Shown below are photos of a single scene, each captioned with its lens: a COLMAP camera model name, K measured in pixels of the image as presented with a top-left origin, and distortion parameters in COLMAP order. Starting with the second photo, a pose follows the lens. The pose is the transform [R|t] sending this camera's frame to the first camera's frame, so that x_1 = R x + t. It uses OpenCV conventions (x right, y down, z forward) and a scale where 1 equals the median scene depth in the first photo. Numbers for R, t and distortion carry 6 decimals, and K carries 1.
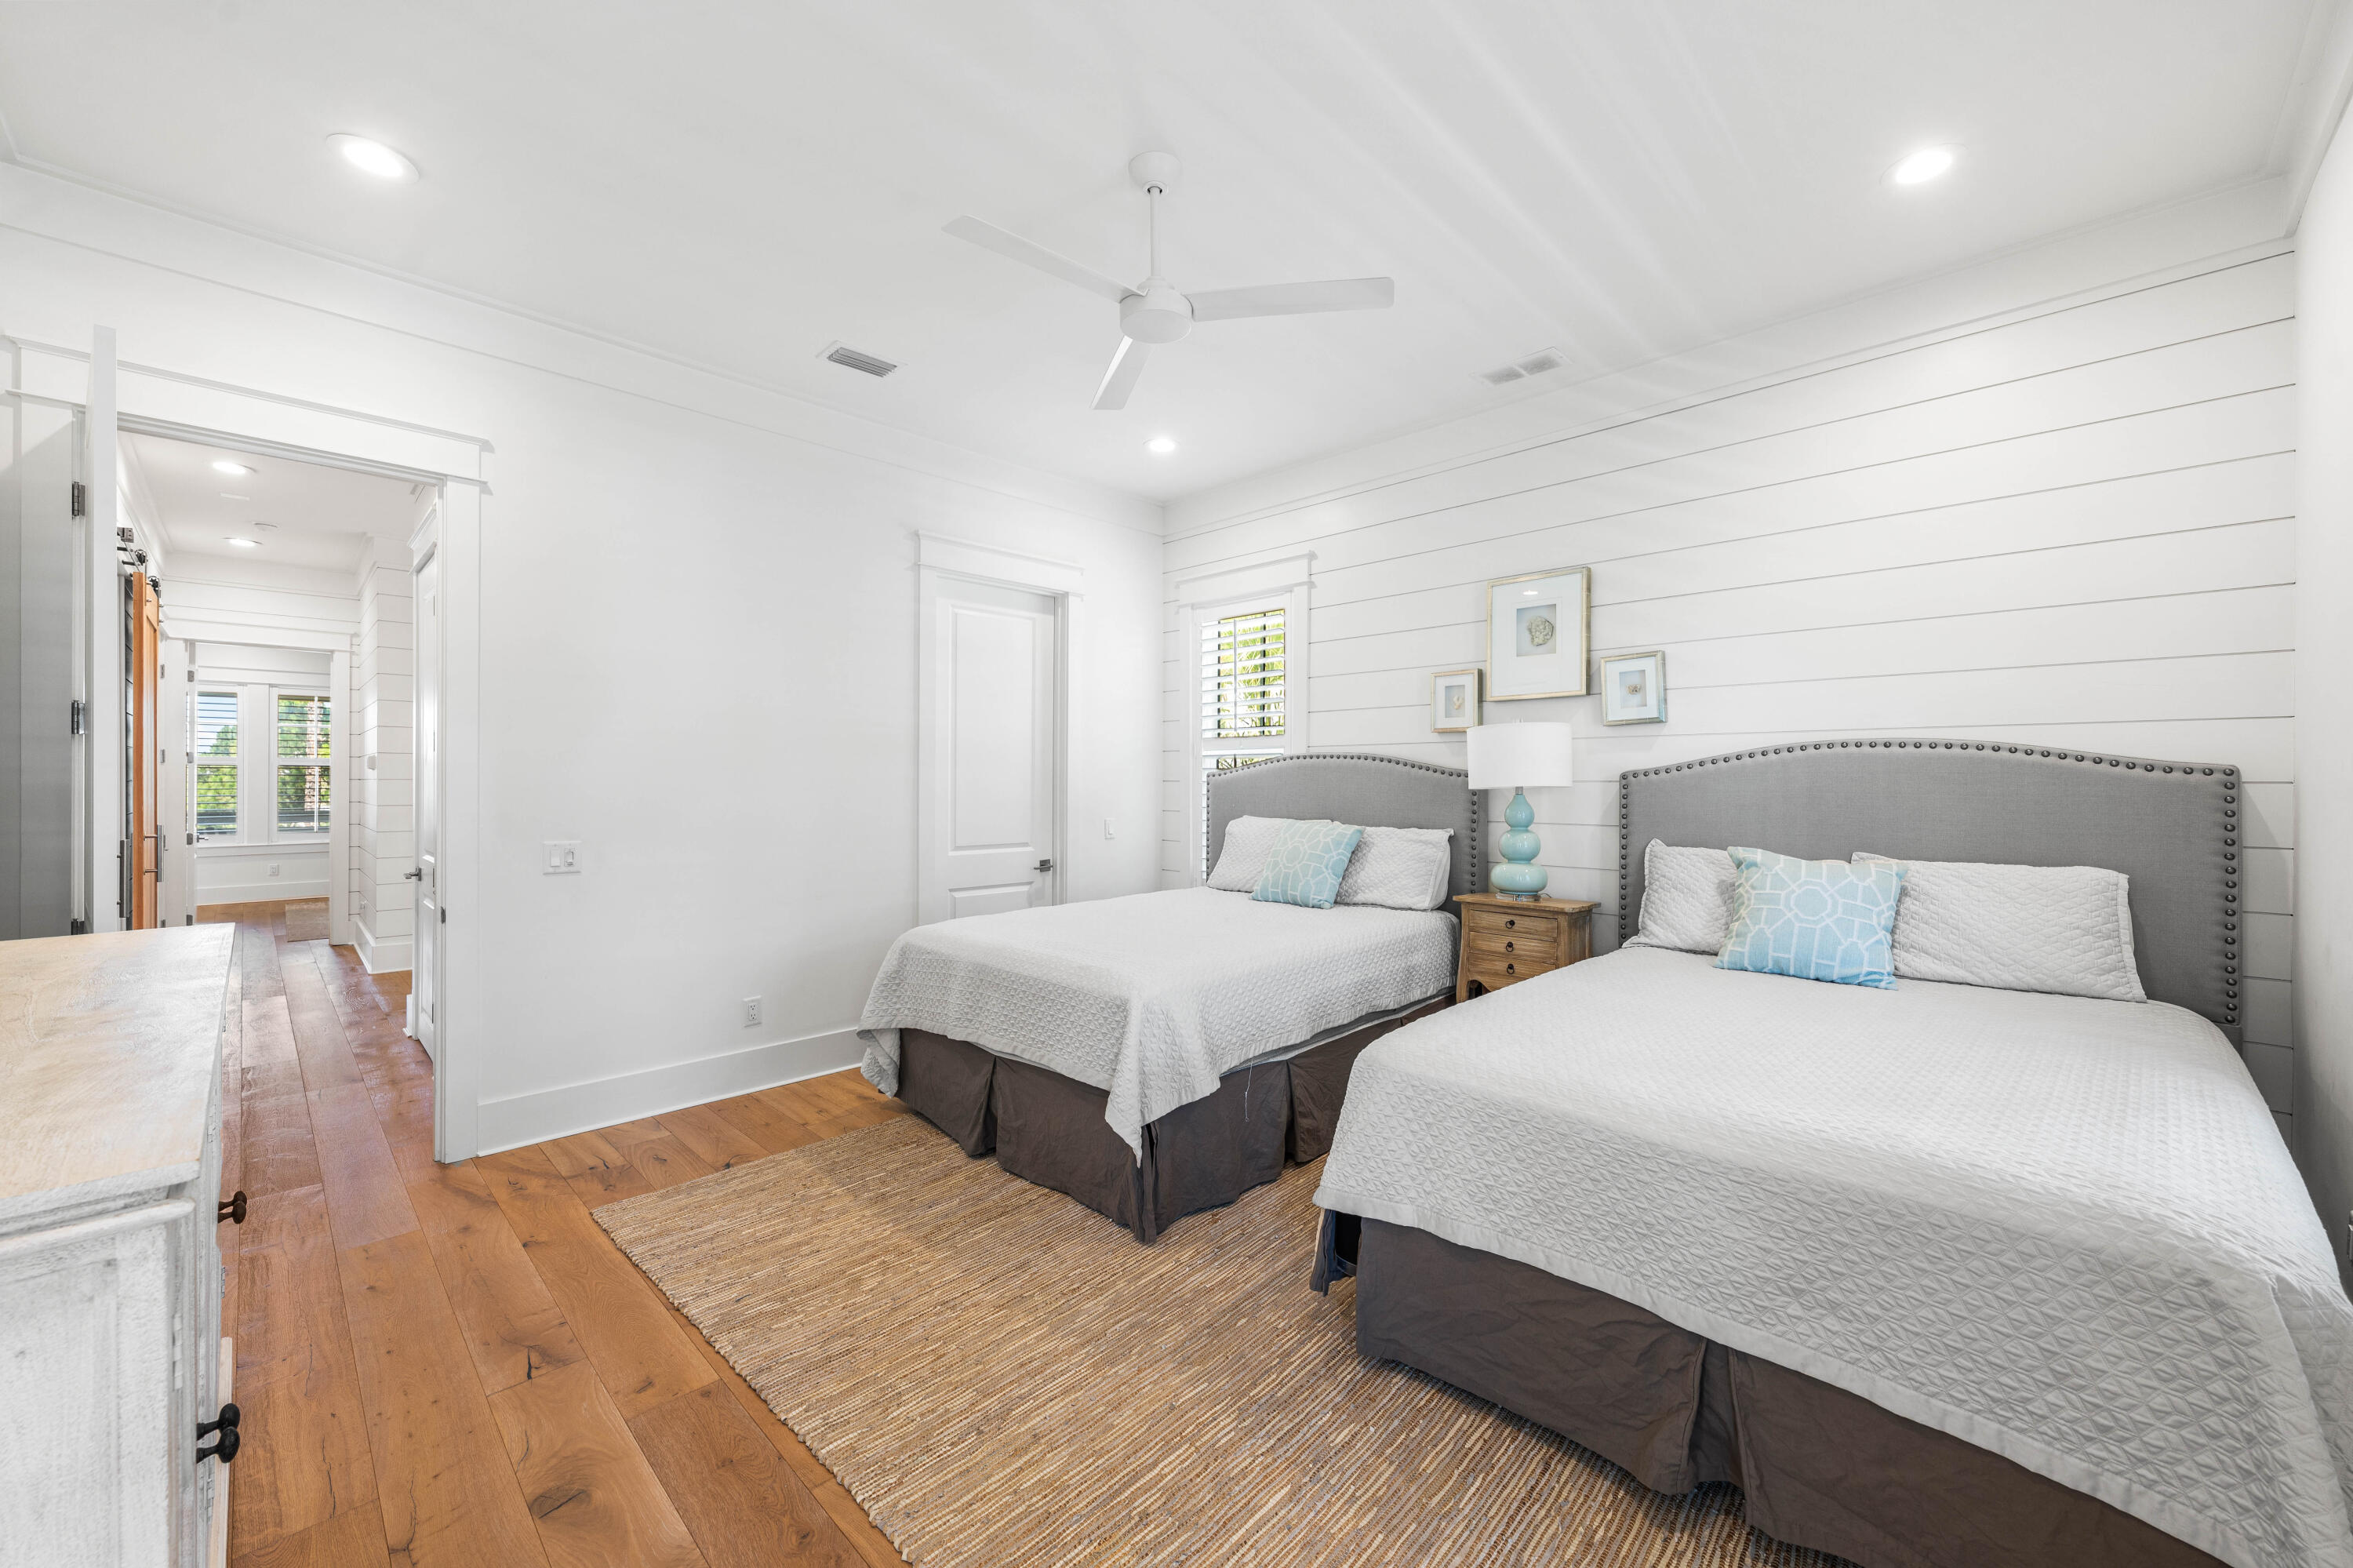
lens RADIAL K [[922.0, 0, 1176.4], [0, 922.0, 790.5], [0, 0, 1]] dist [-0.001549, 0.000435]
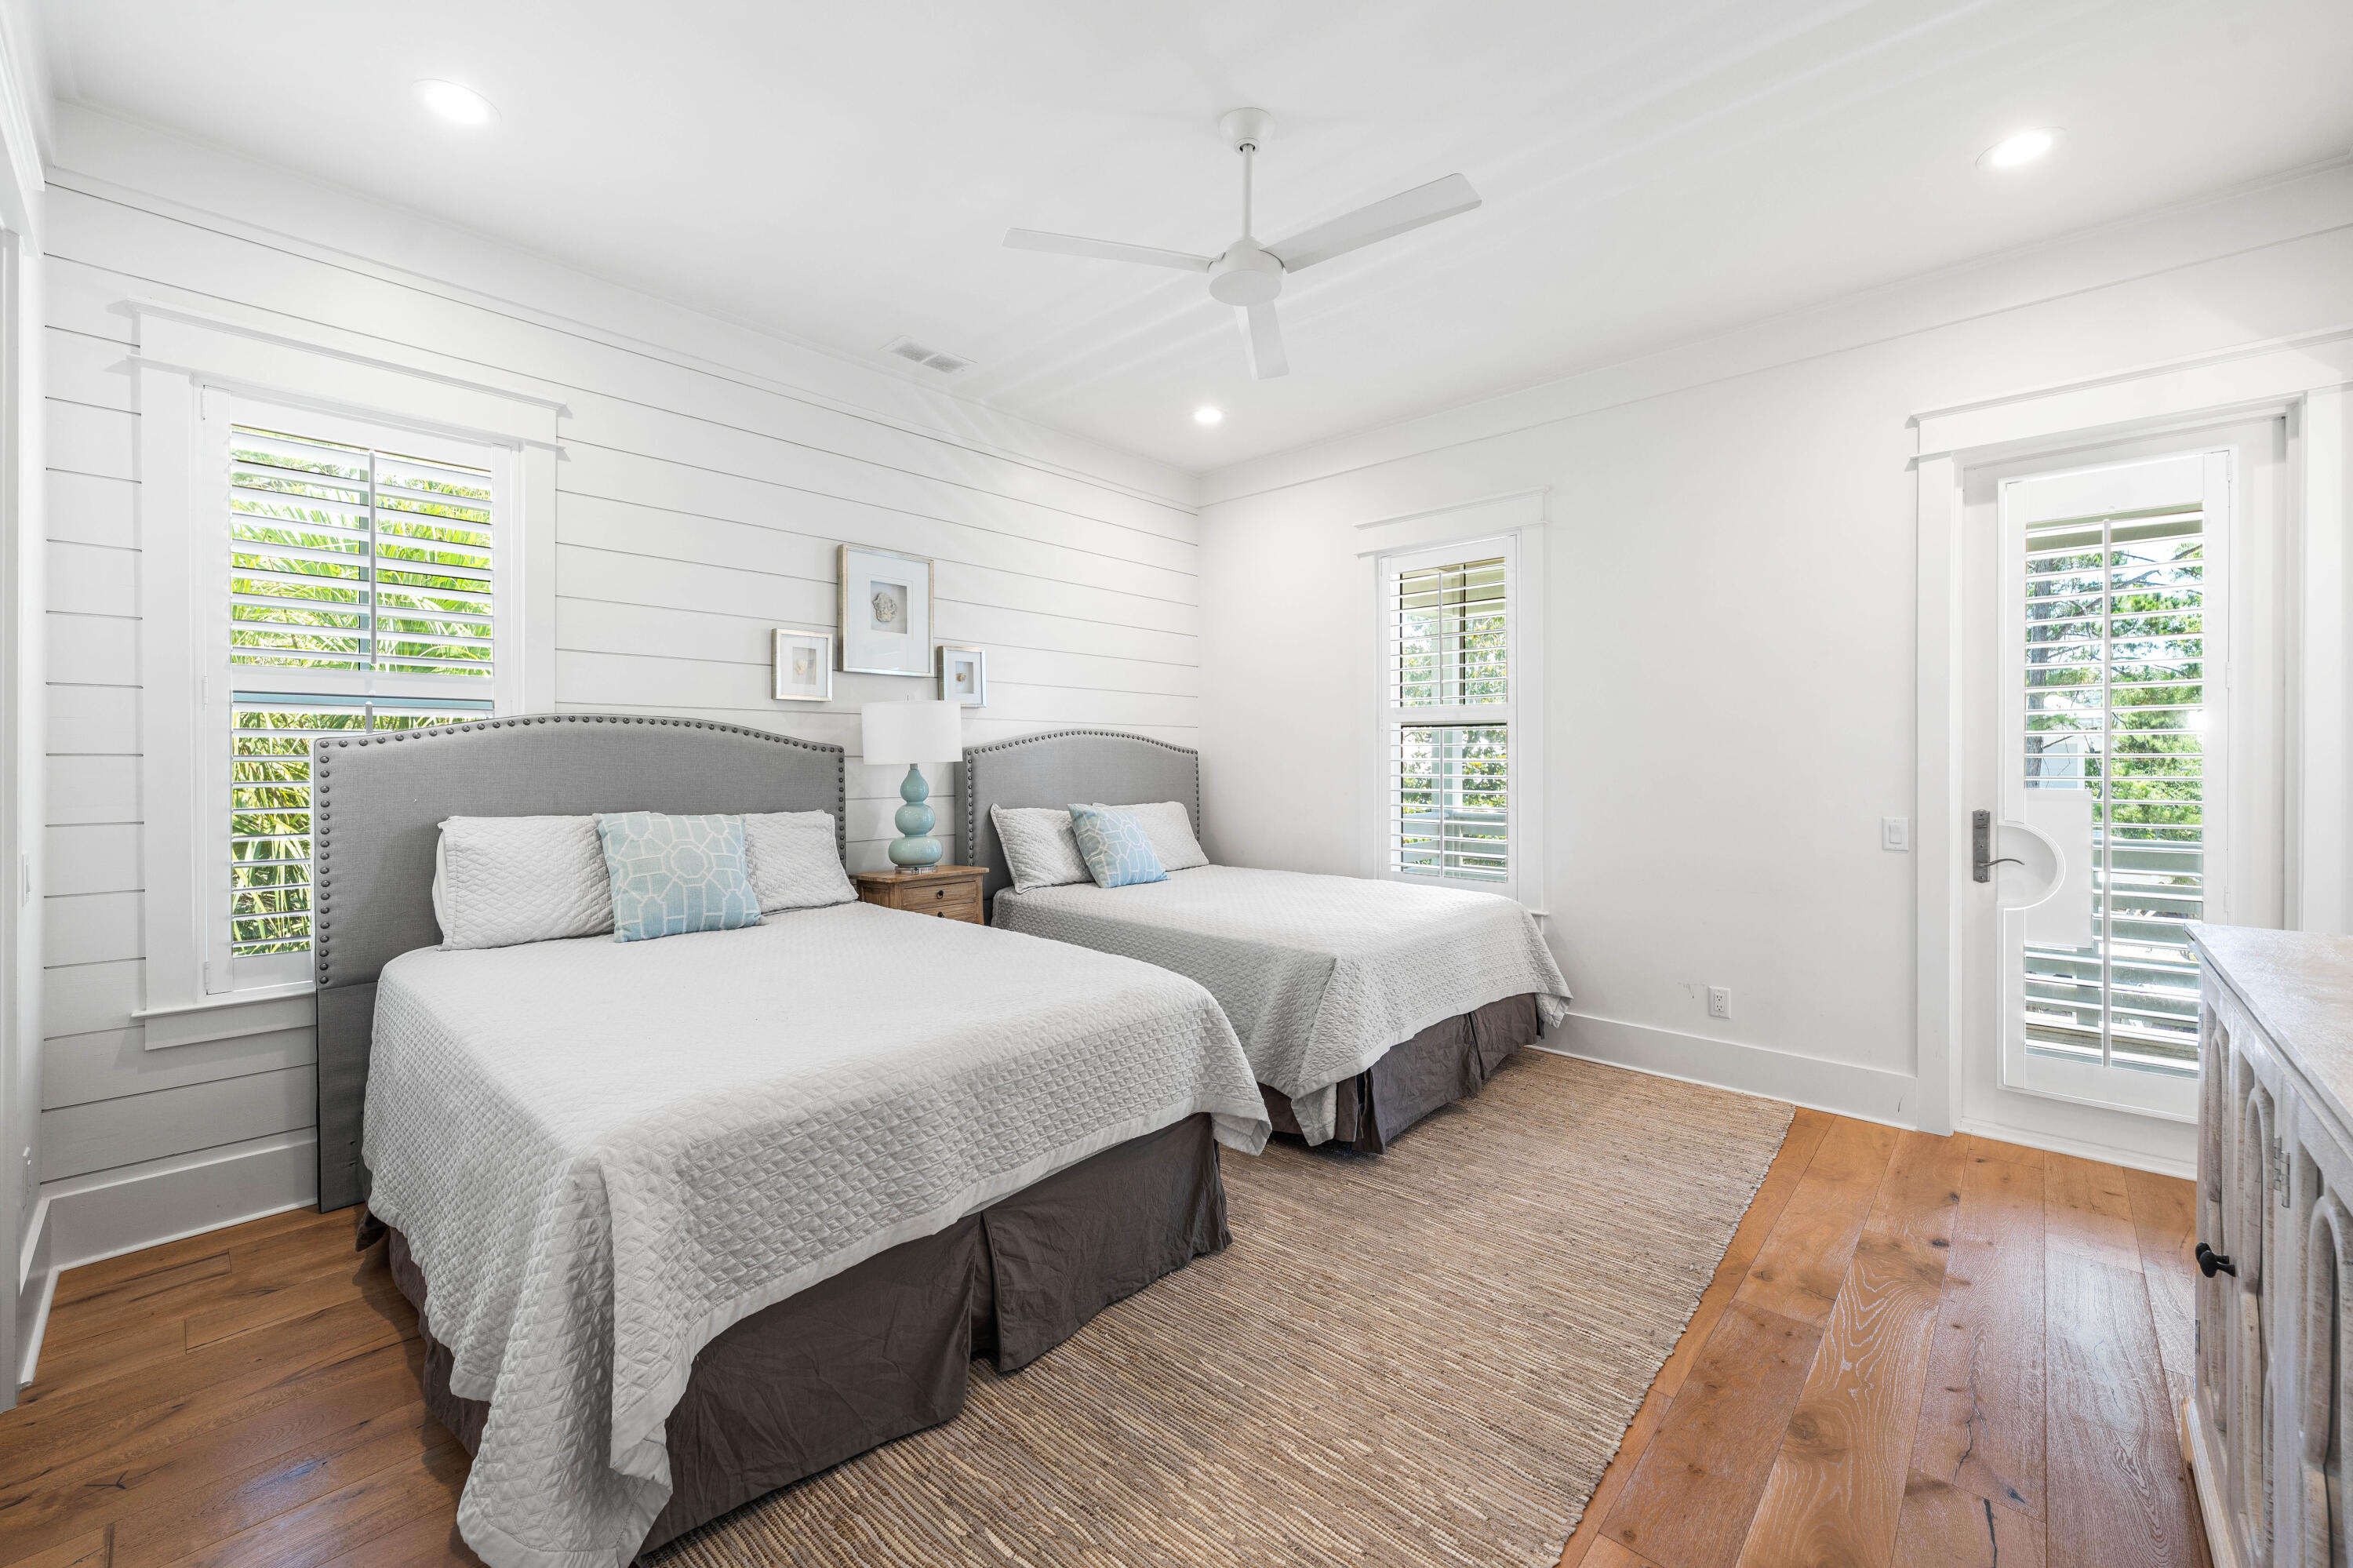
lens RADIAL K [[922.0, 0, 1193.1], [0, 922.0, 775.8], [0, 0, 1]] dist [-0.001549, 0.000435]
pose [[-0.044491, -0.022715, 0.998752, -0.696020], [0.002636, 0.999735, 0.022855, -0.011864], [-0.999006, 0.003650, -0.044419, 0.769786]]
